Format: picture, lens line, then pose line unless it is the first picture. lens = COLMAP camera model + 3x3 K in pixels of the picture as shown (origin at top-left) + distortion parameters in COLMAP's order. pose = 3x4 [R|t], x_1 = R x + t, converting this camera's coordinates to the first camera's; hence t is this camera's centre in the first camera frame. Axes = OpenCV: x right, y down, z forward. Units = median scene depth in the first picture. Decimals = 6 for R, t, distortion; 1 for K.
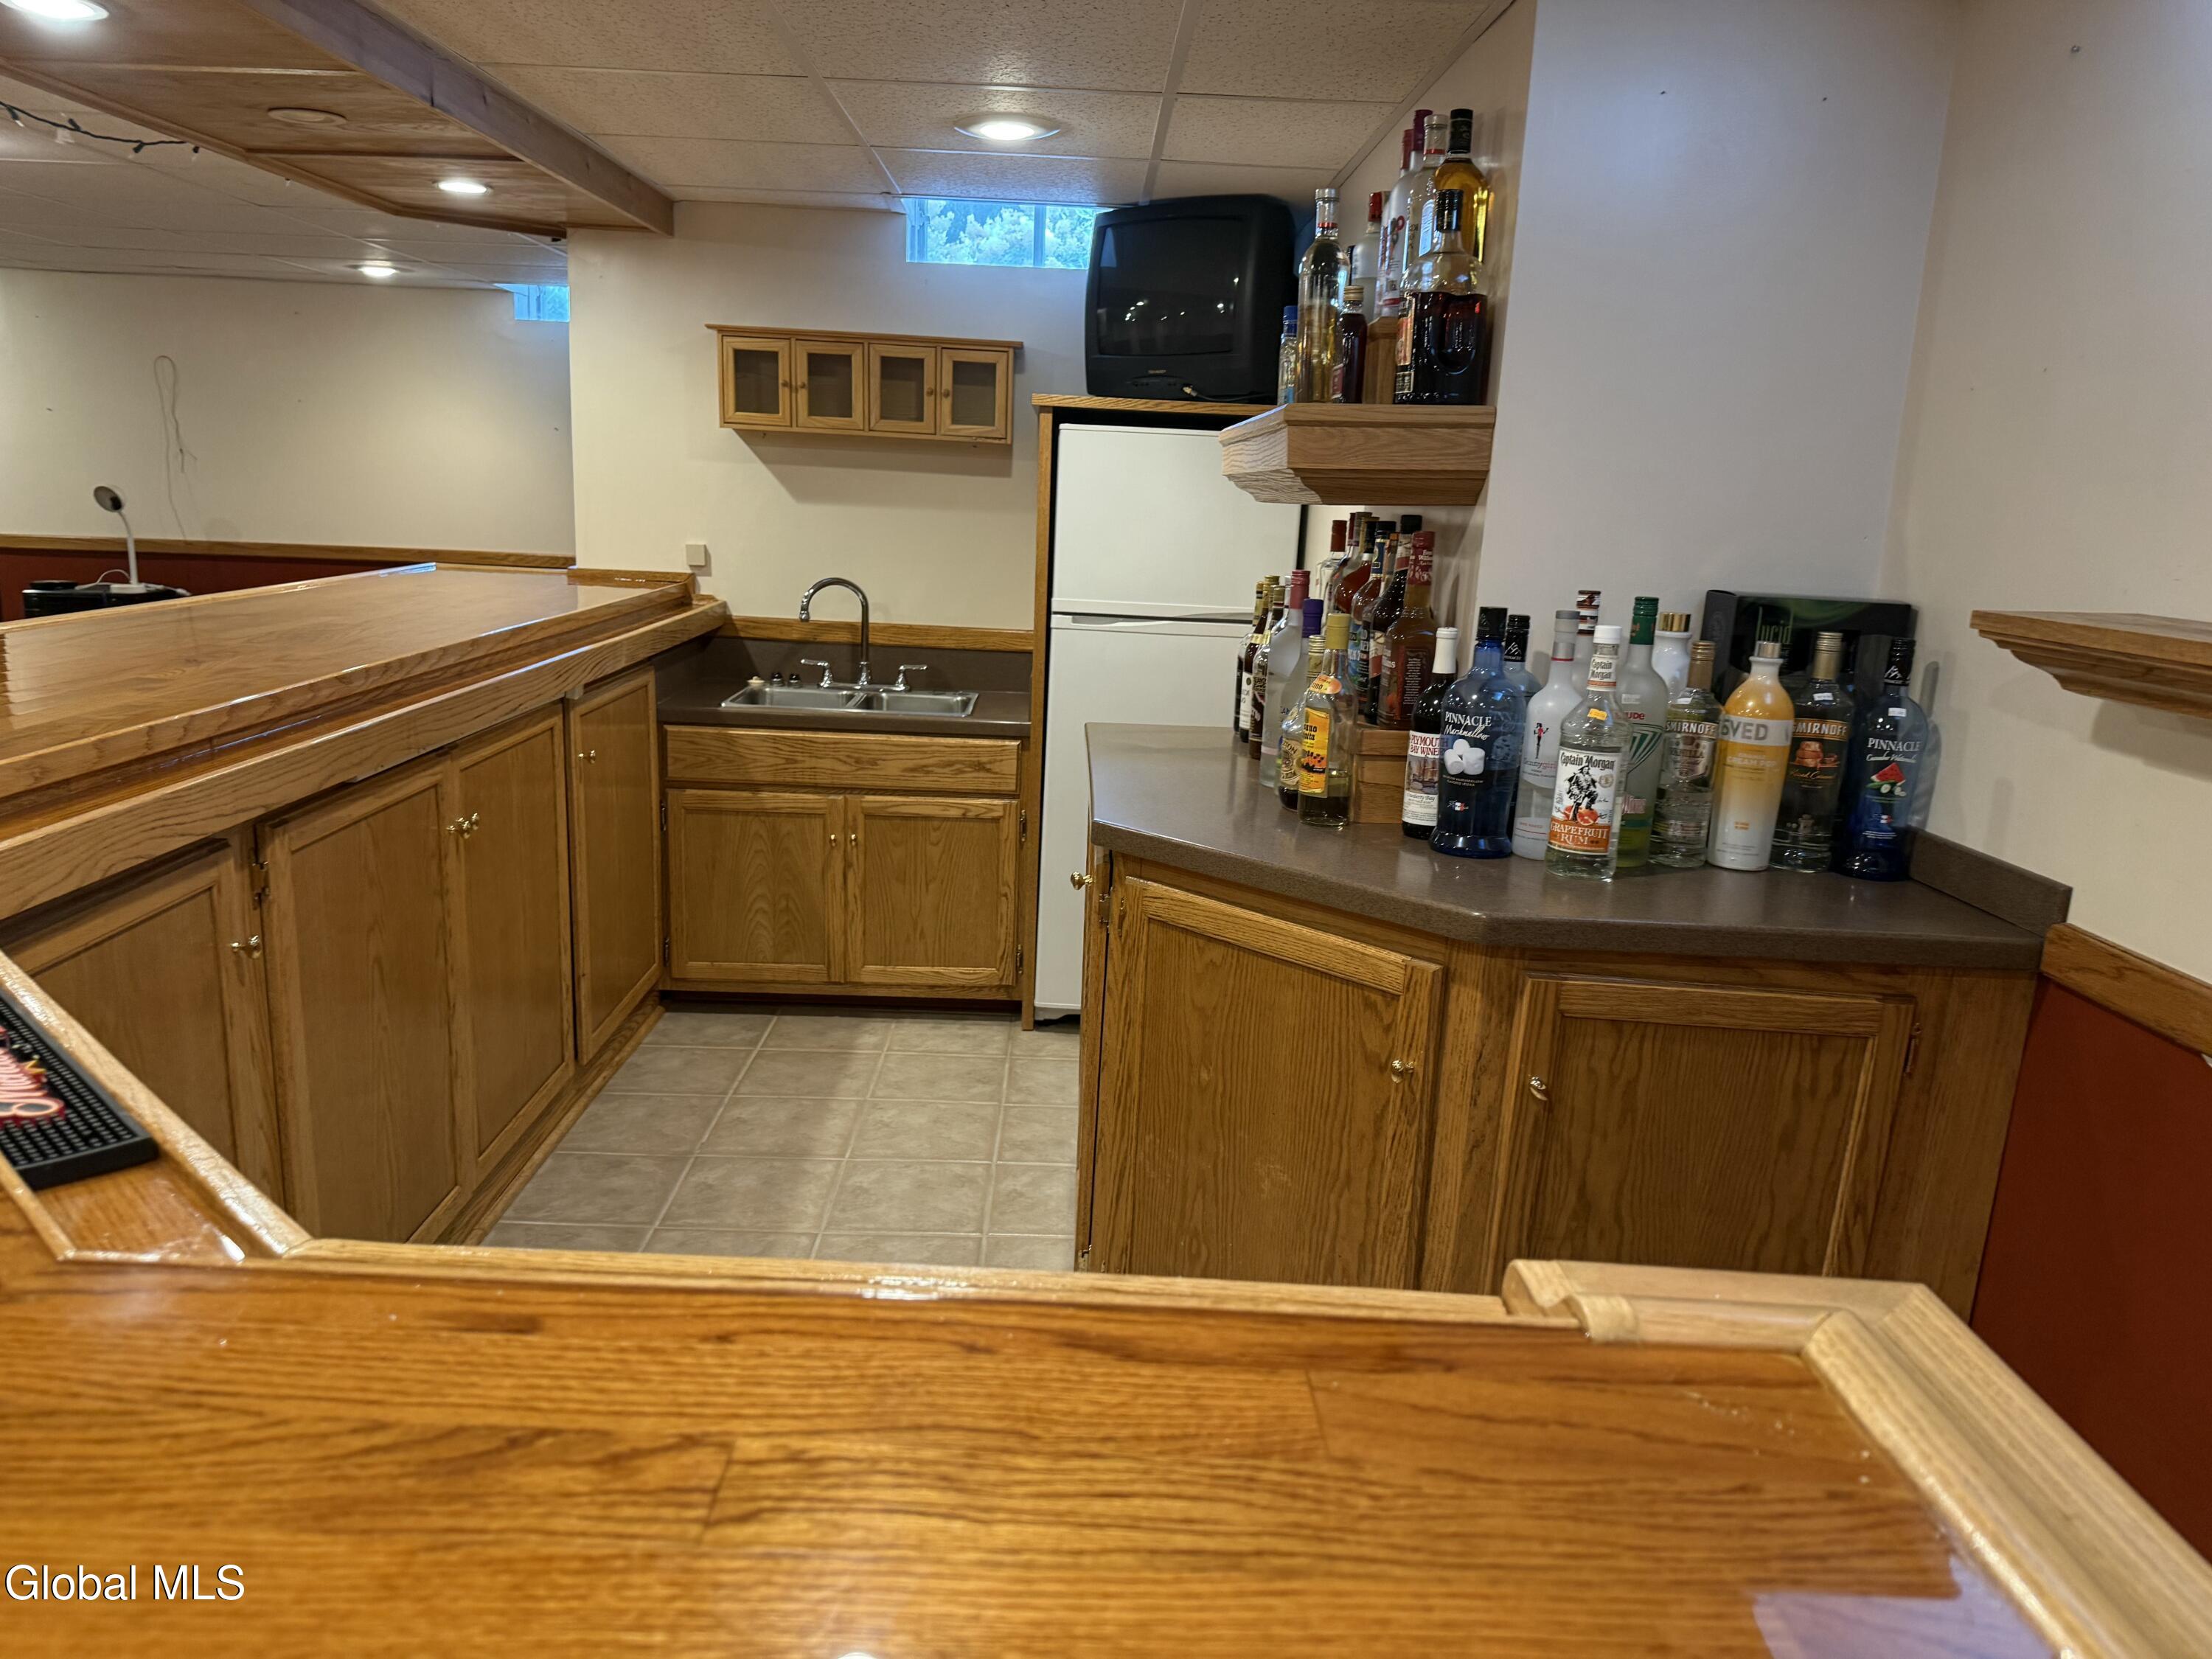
lens RADIAL K [[1500.1, 0, 1104.6], [0, 1500.1, 909.6], [0, 0, 1]] dist [0.002203, -0.005901]
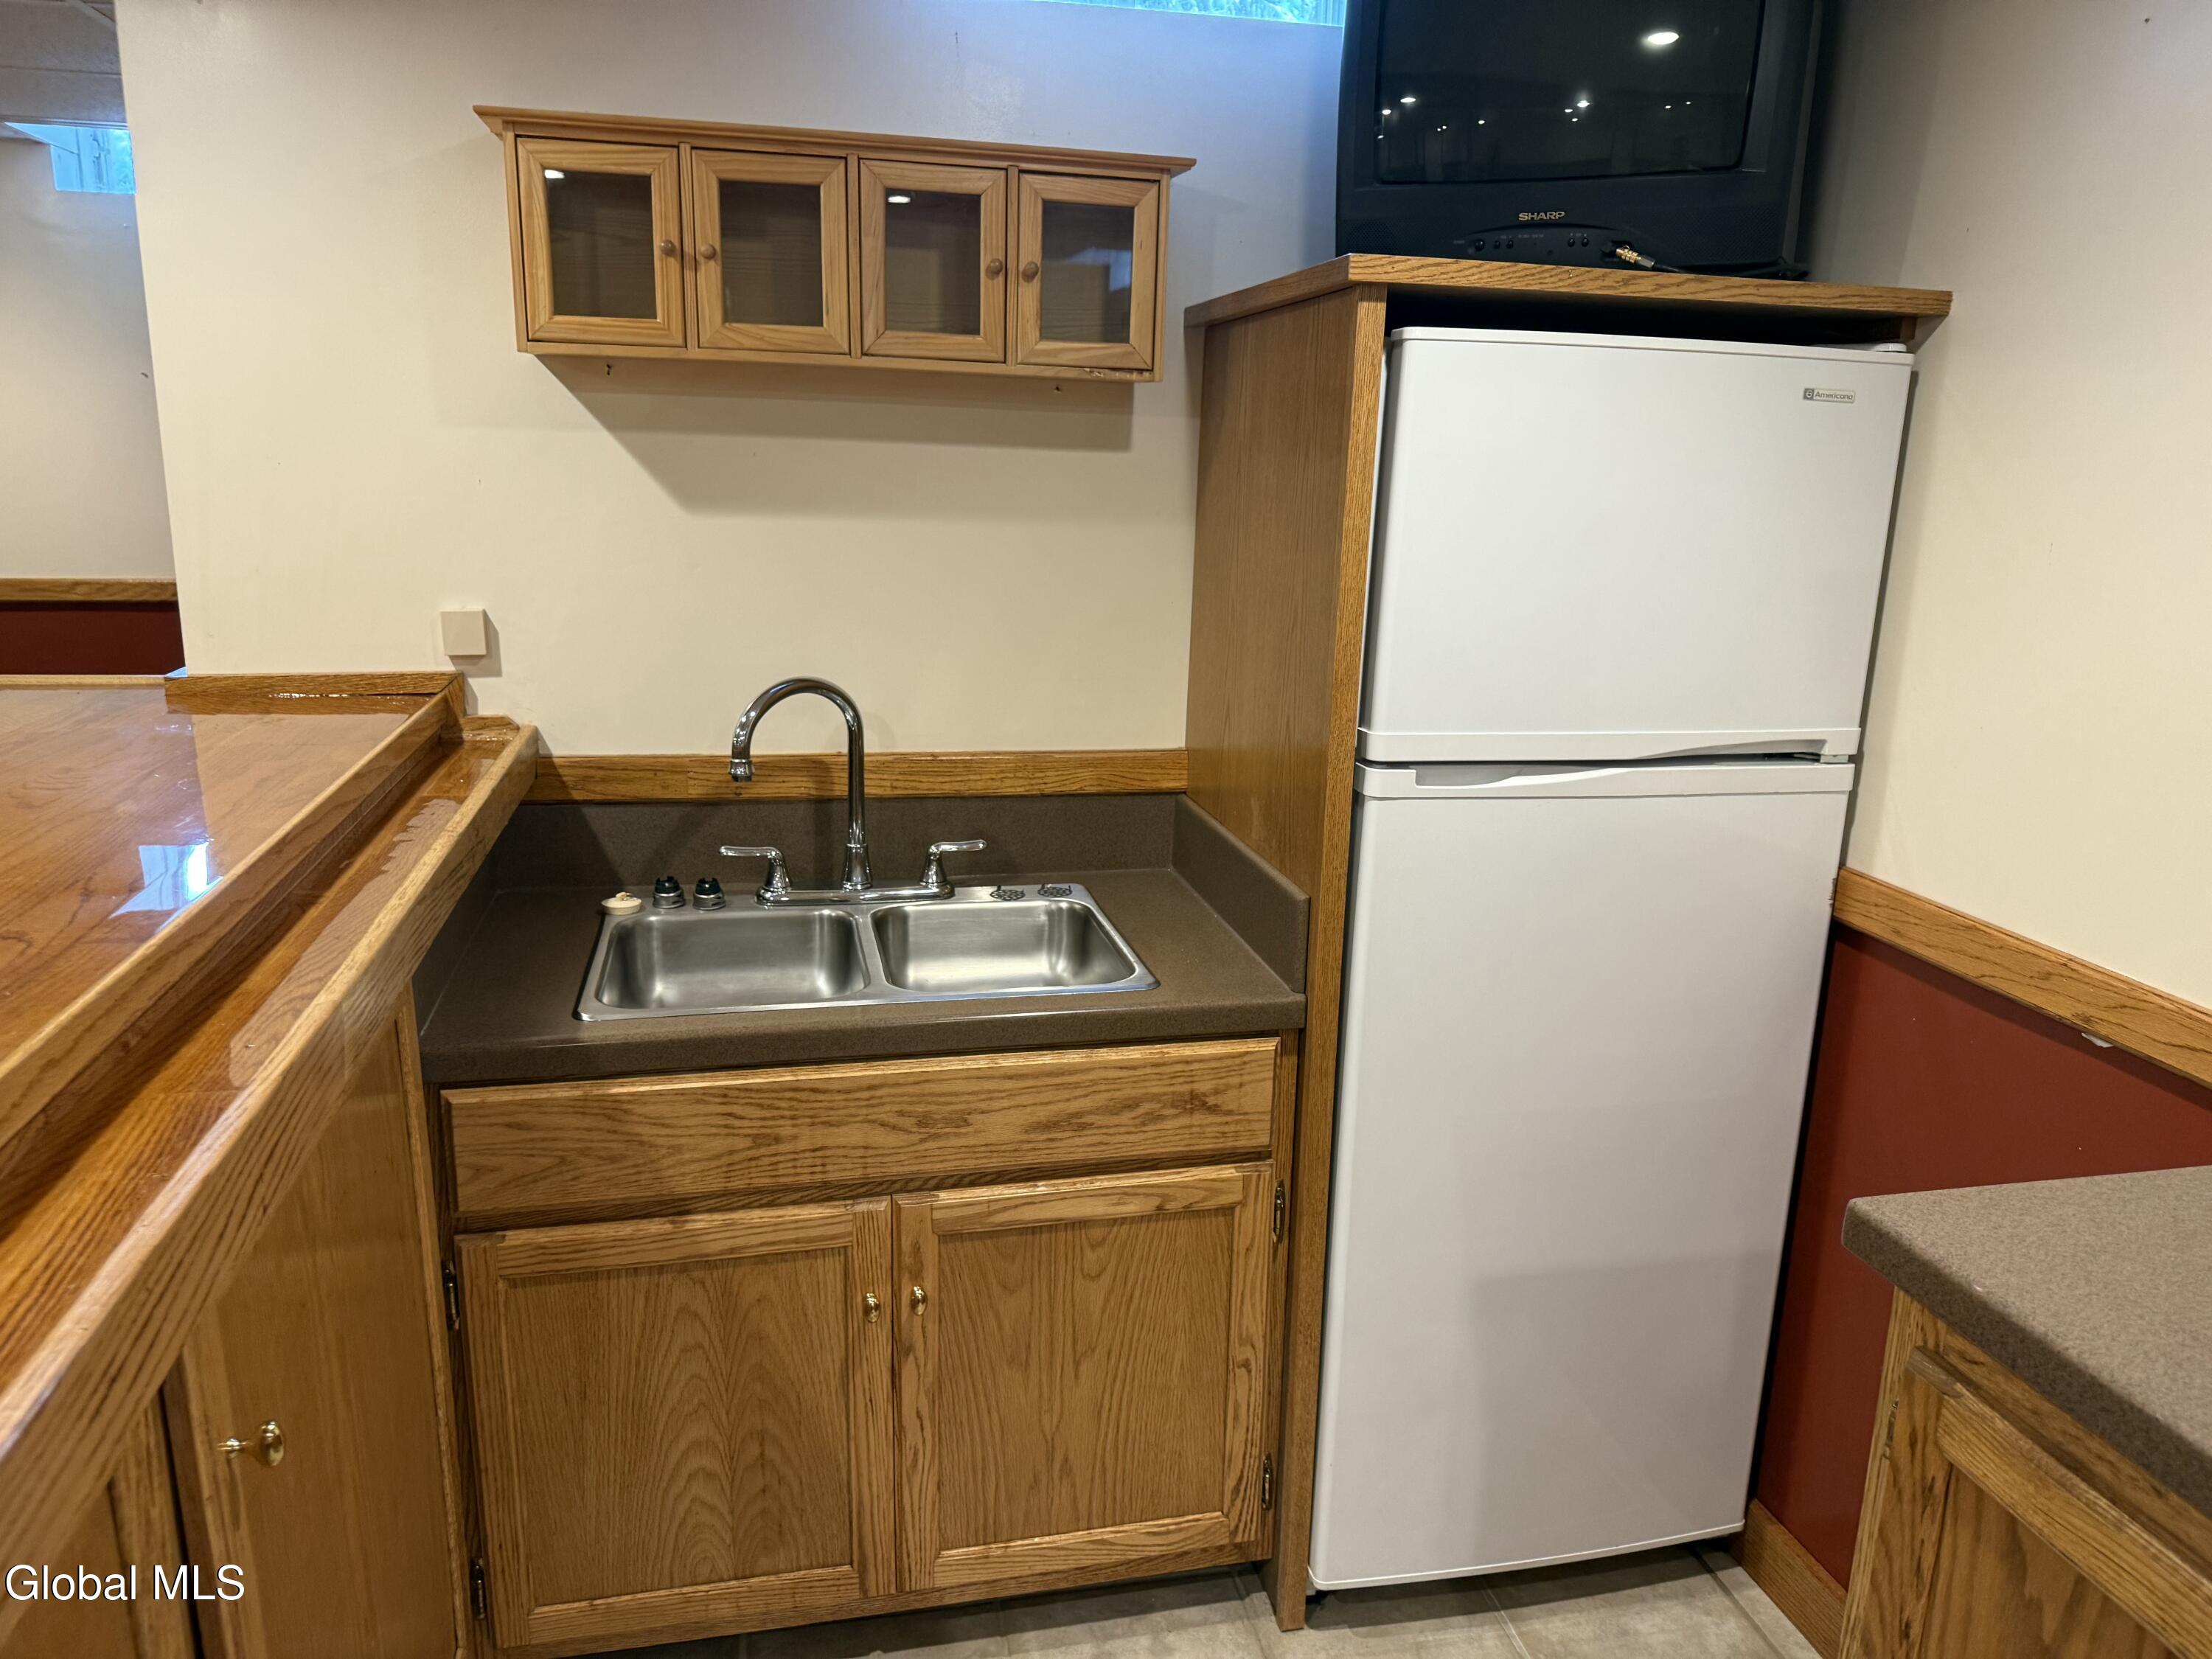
lens RADIAL K [[1565.3, 0, 1104.8], [0, 1565.3, 852.3], [0, 0, 1]] dist [0.008285, -0.002864]
pose [[0.982263, -0.065291, 0.175777, -0.181215], [0.068080, 0.997631, -0.009880, -0.162246], [-0.174715, 0.021671, 0.984381, 0.533313]]
